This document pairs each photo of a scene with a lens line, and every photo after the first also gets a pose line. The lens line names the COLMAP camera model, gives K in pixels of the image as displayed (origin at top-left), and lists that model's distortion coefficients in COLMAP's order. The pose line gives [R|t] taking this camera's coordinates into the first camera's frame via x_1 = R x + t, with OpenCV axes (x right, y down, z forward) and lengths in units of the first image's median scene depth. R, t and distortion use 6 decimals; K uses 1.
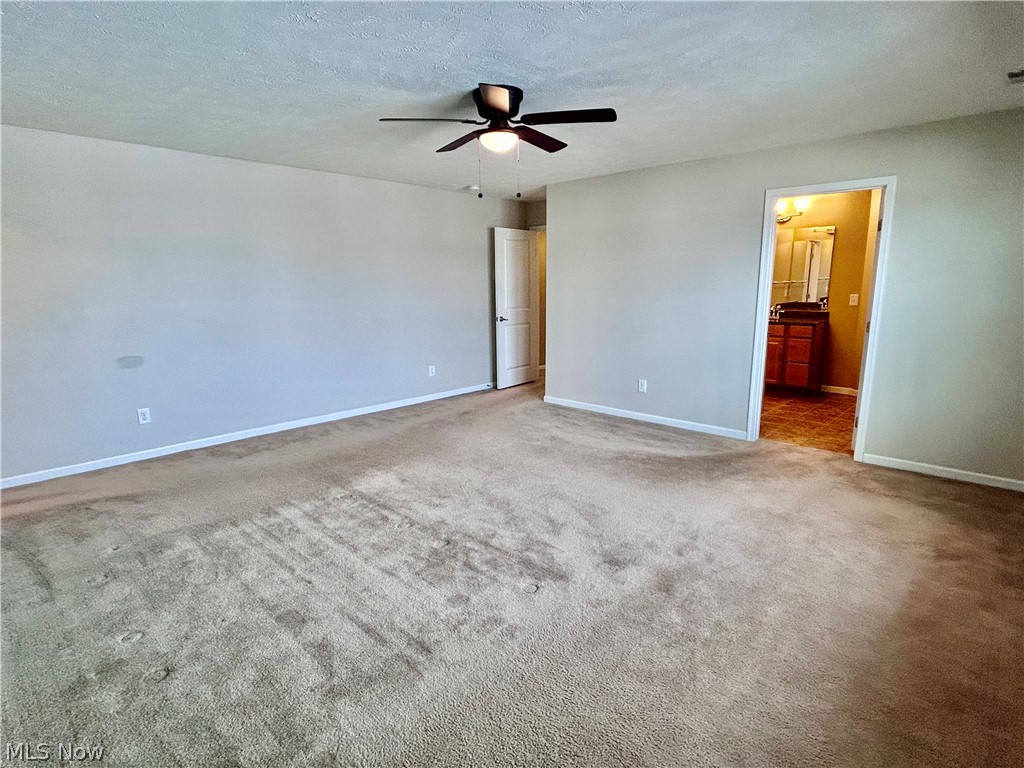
lens RADIAL K [[544.2, 0, 512.8], [0, 544.2, 380.6], [0, 0, 1]] dist [-0.021652, 0.000106]
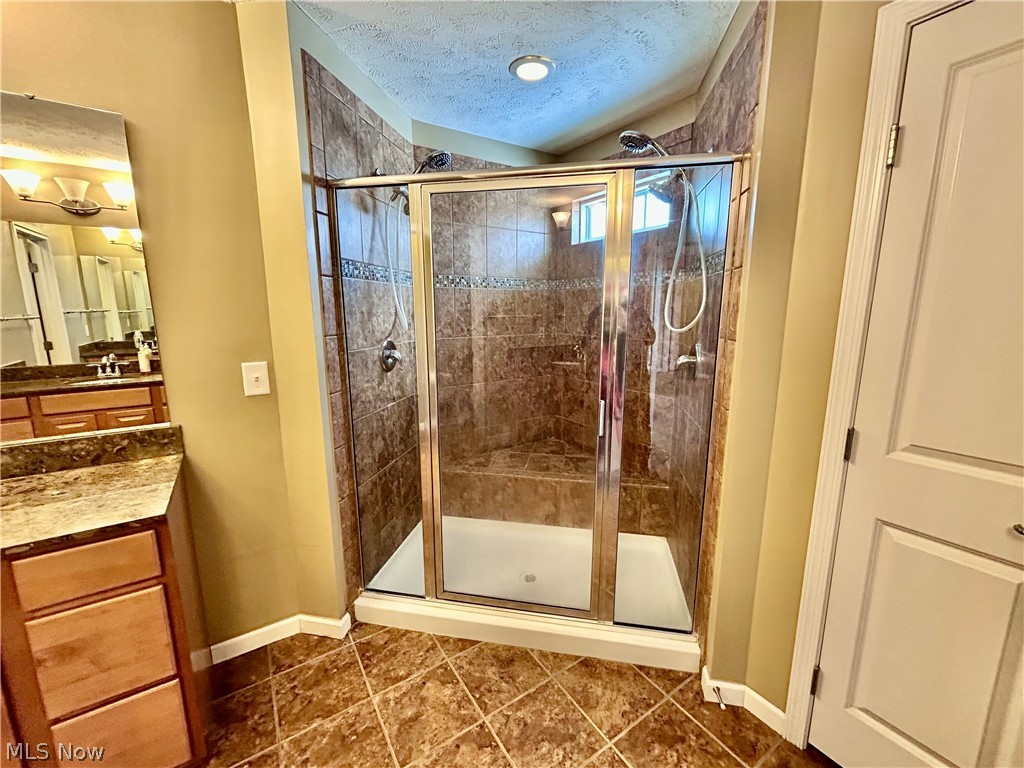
lens RADIAL K [[415.3, 0, 515.1], [0, 415.3, 381.2], [0, 0, 1]] dist [-0.004154, 0.001042]
pose [[0.220367, -0.168060, 0.960830, 0.422543], [0.180390, 0.975076, 0.129179, -0.151781], [-0.958592, 0.144857, 0.245191, 0.784009]]
